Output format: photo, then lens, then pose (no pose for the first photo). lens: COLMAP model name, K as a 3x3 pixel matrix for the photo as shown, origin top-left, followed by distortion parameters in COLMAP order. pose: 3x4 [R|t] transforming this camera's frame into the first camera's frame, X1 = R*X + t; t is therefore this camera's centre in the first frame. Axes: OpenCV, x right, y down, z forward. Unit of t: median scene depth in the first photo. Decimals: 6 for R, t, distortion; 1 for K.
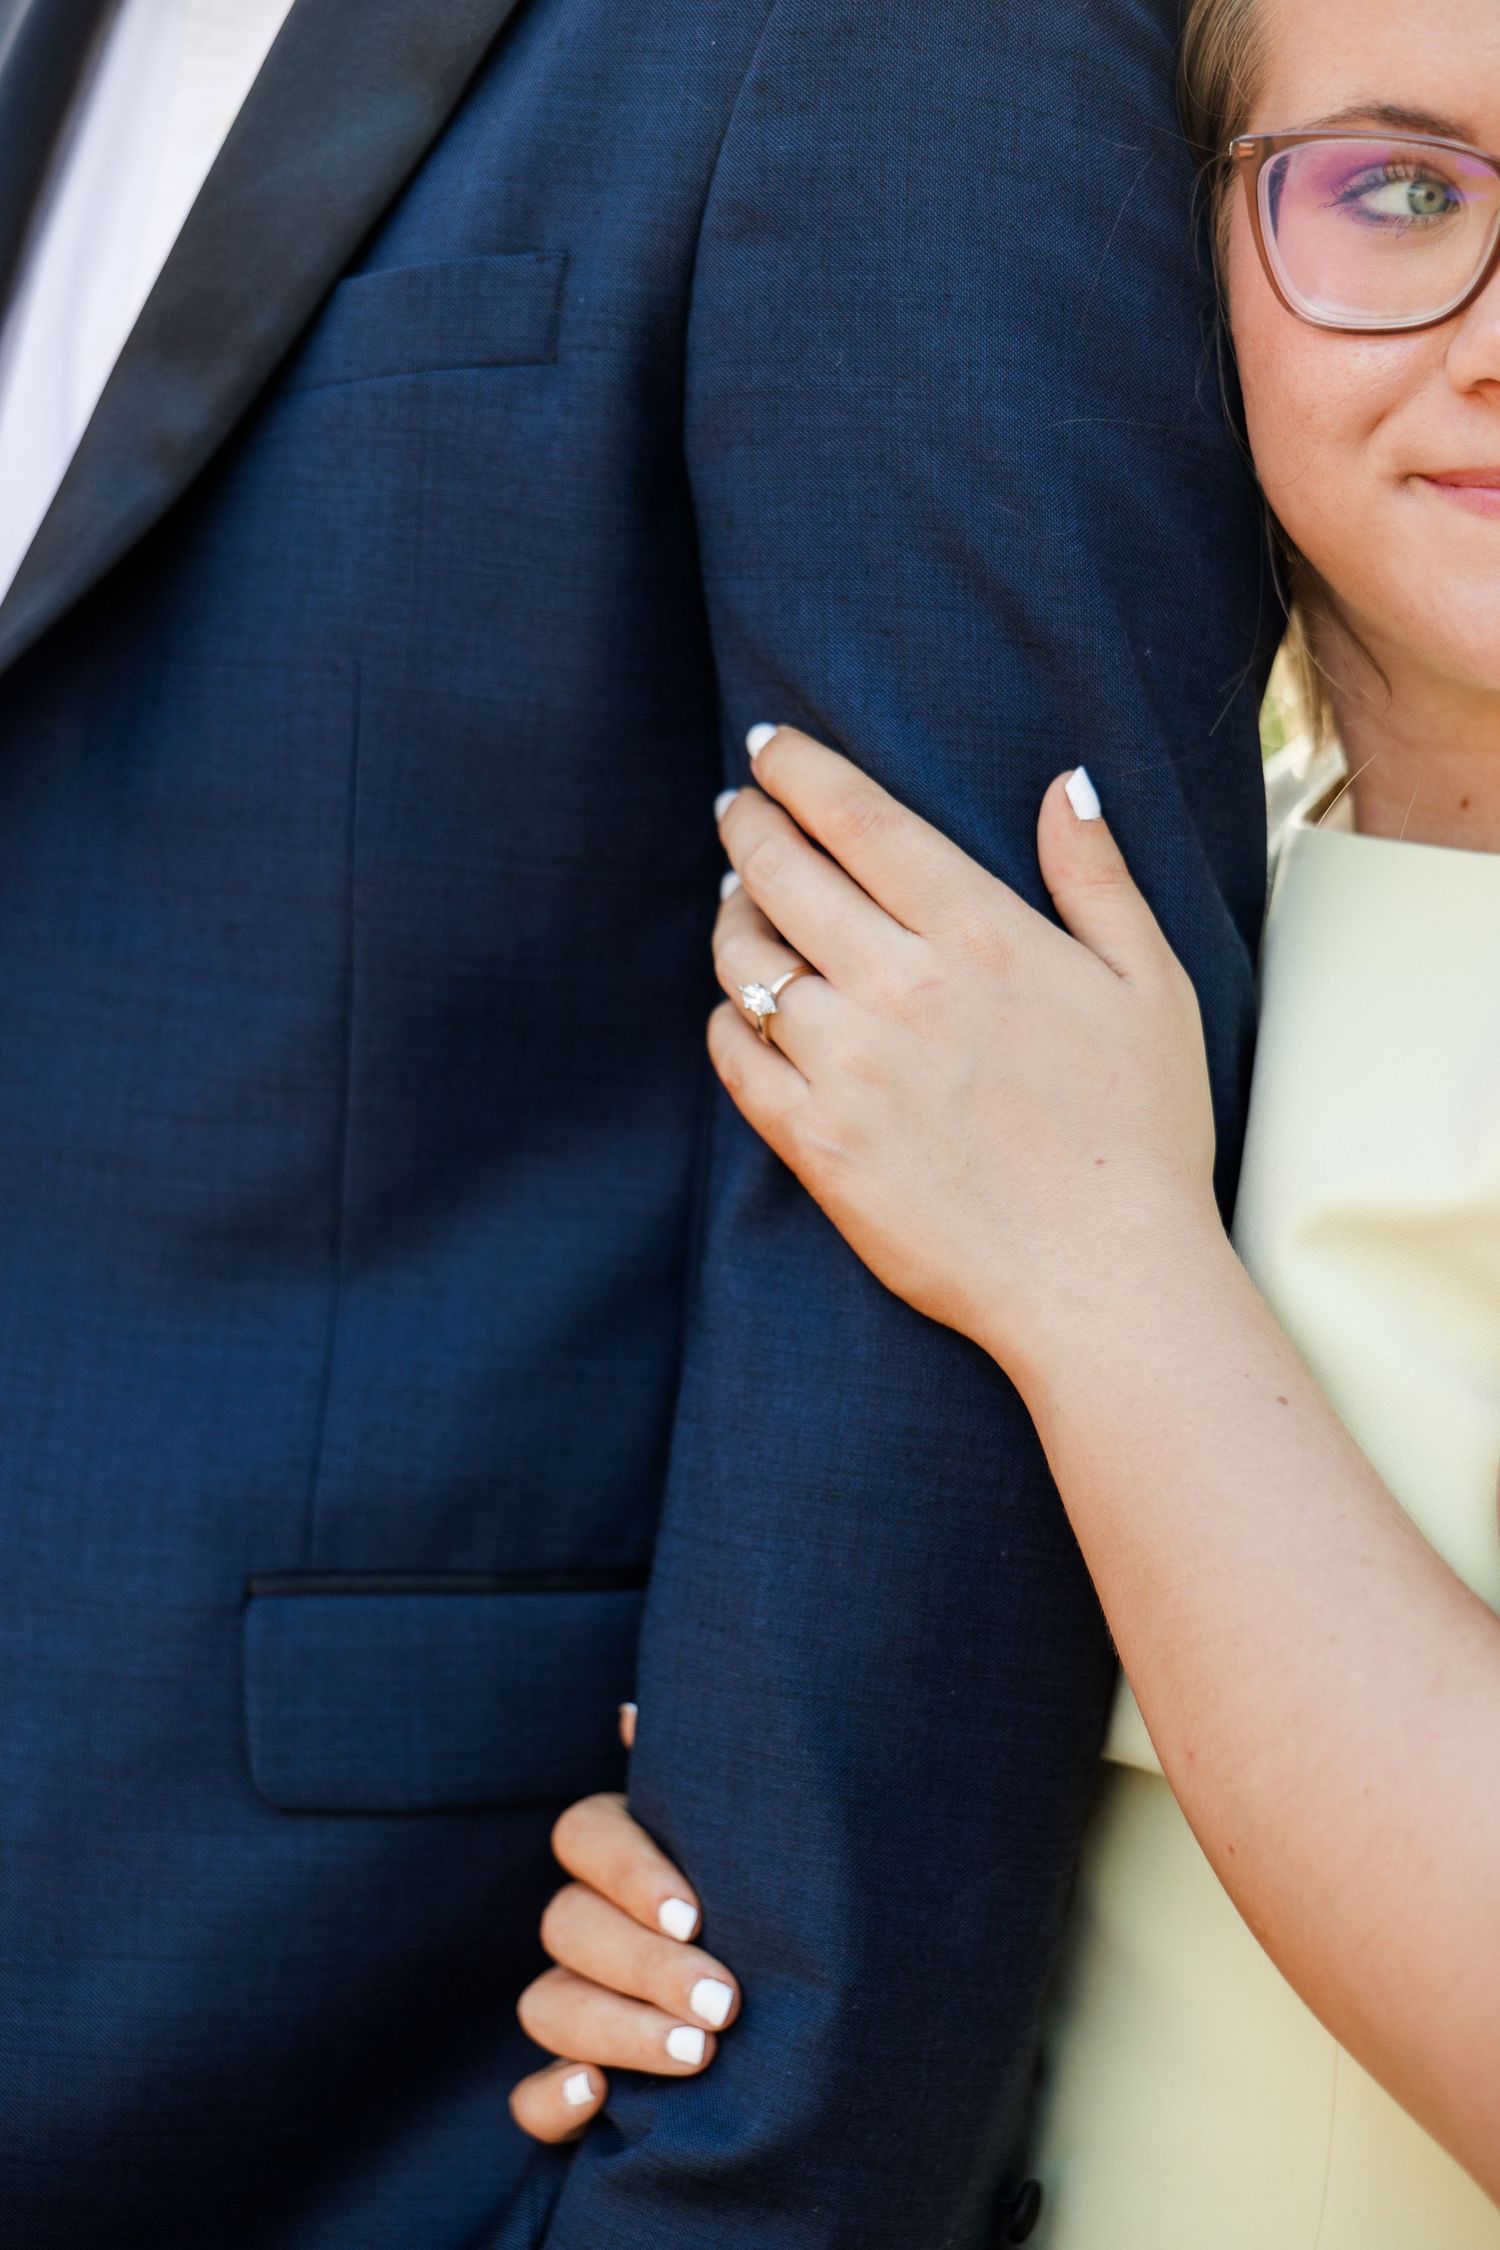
lens RADIAL K [[4420.5, 0, 754.7], [0, 4420.5, 1053.5], [0, 0, 1]] dist [0.072680, -0.591526]
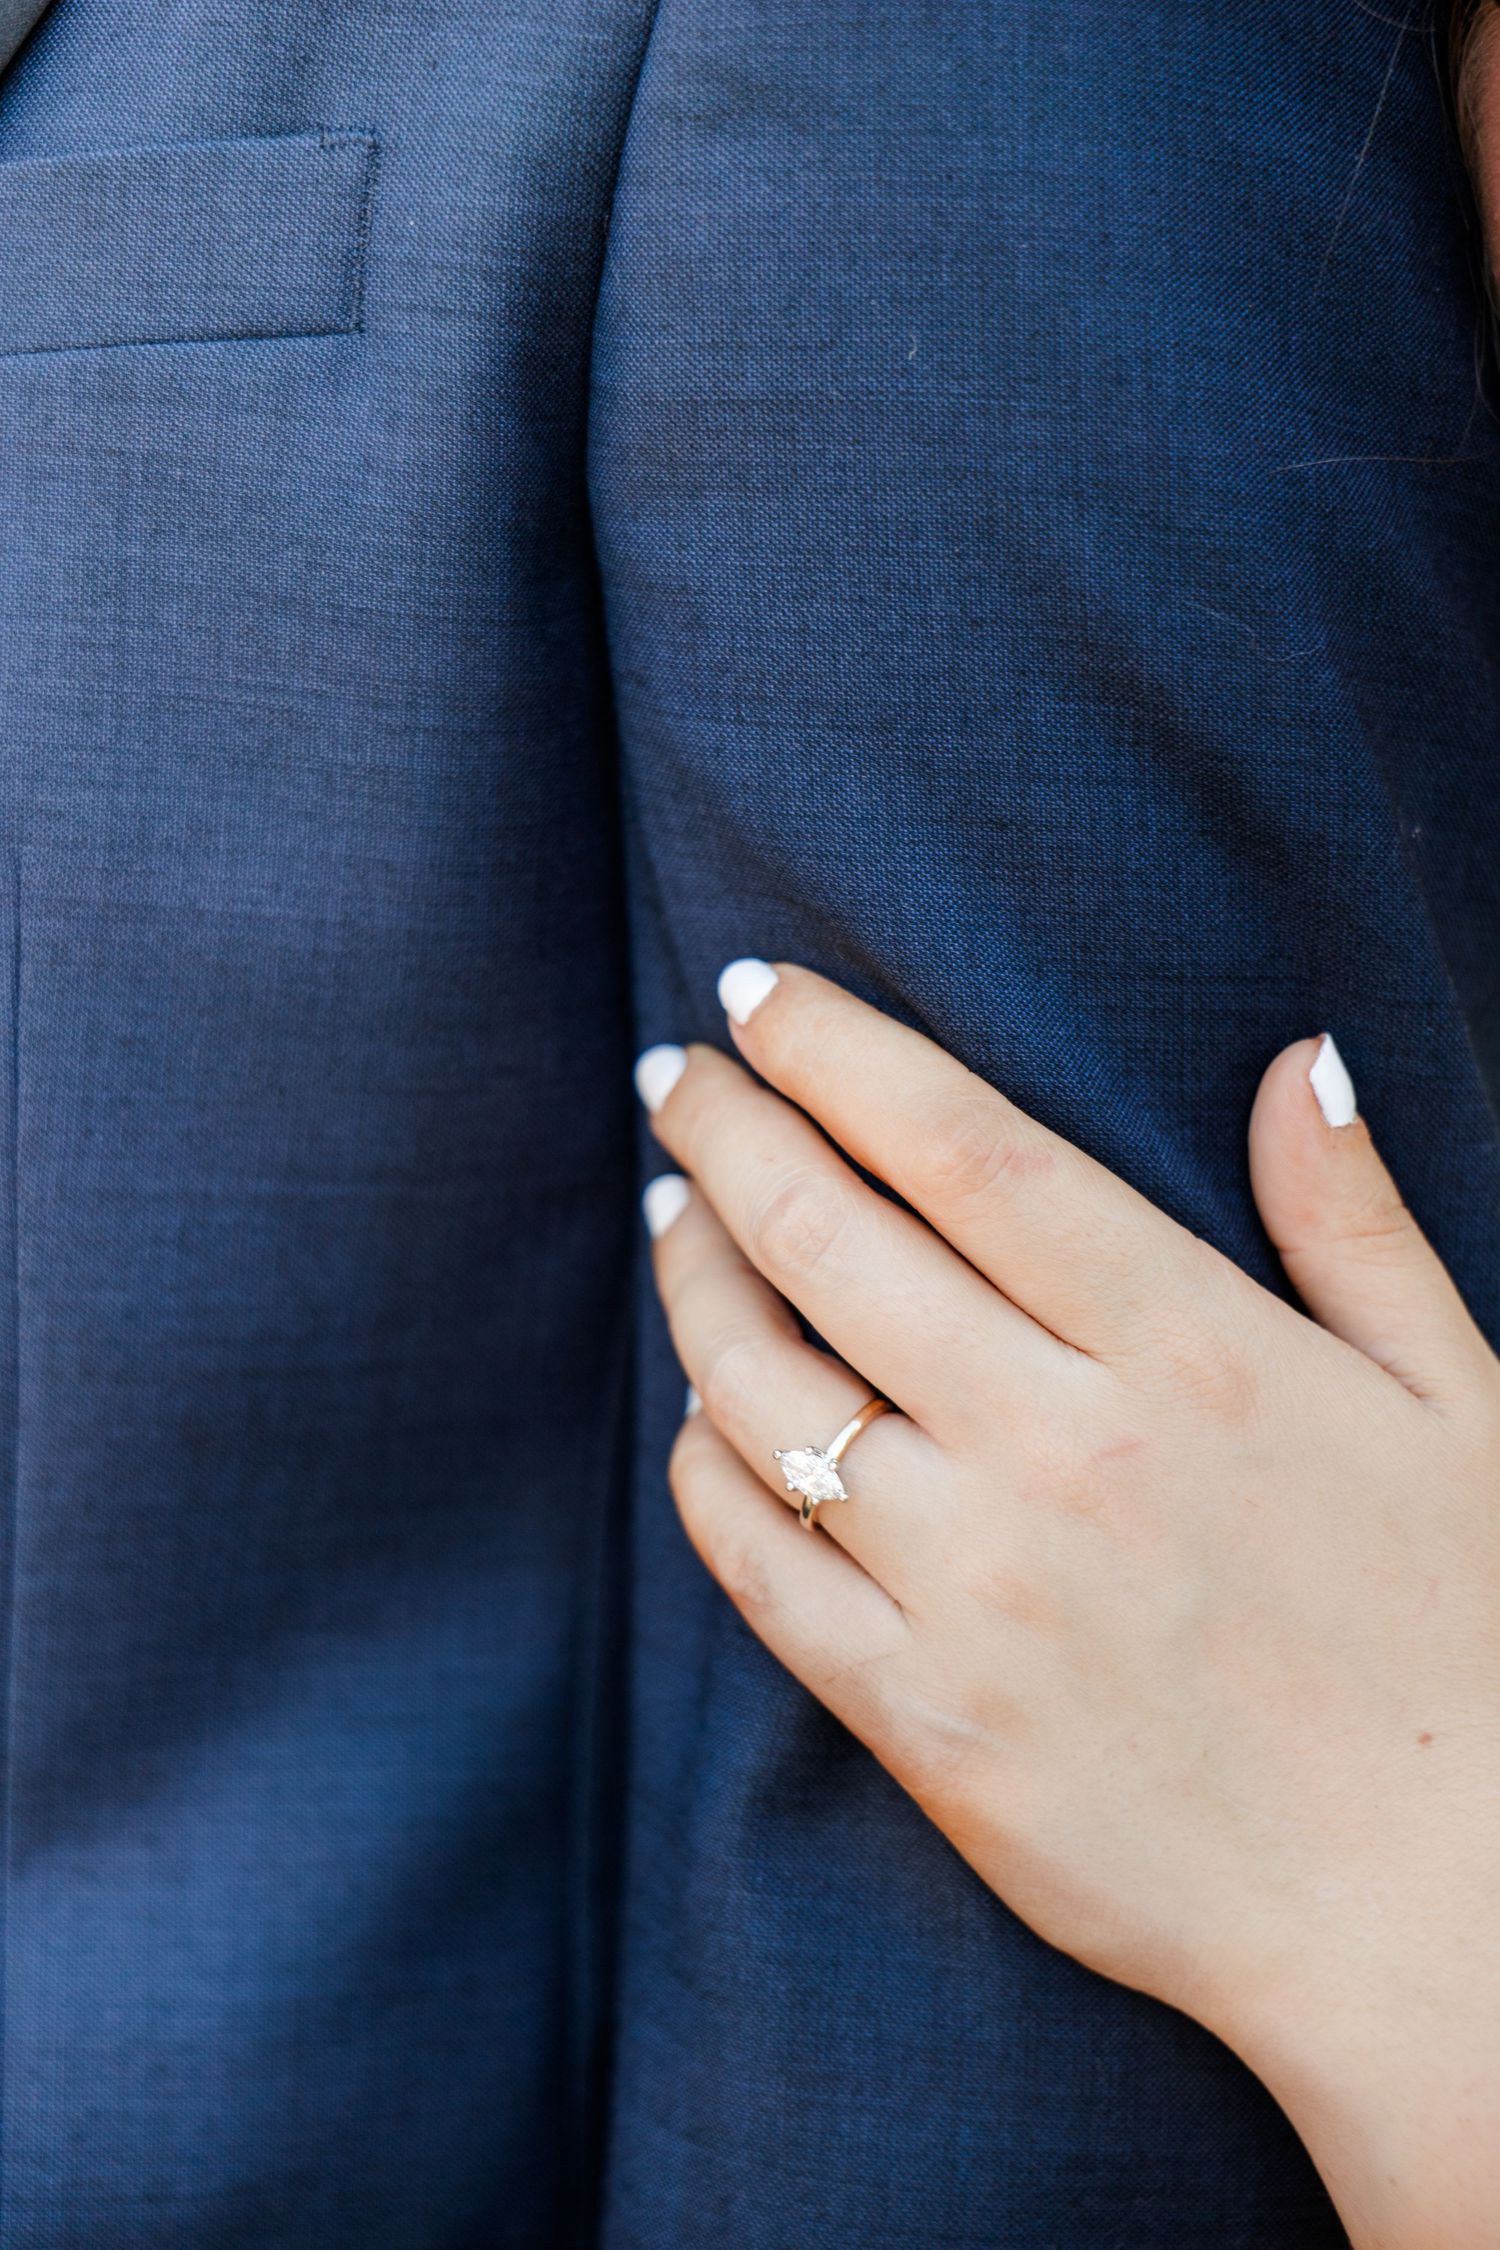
lens RADIAL K [[4420.5, 0, 754.7], [0, 4420.5, 1053.5], [0, 0, 1]] dist [0.072680, -0.591526]
pose [[0.974626, -0.055191, 0.216931, -0.127113], [0.029071, 0.992128, 0.121803, -0.135453], [-0.221946, -0.112406, 0.968558, 0.441232]]
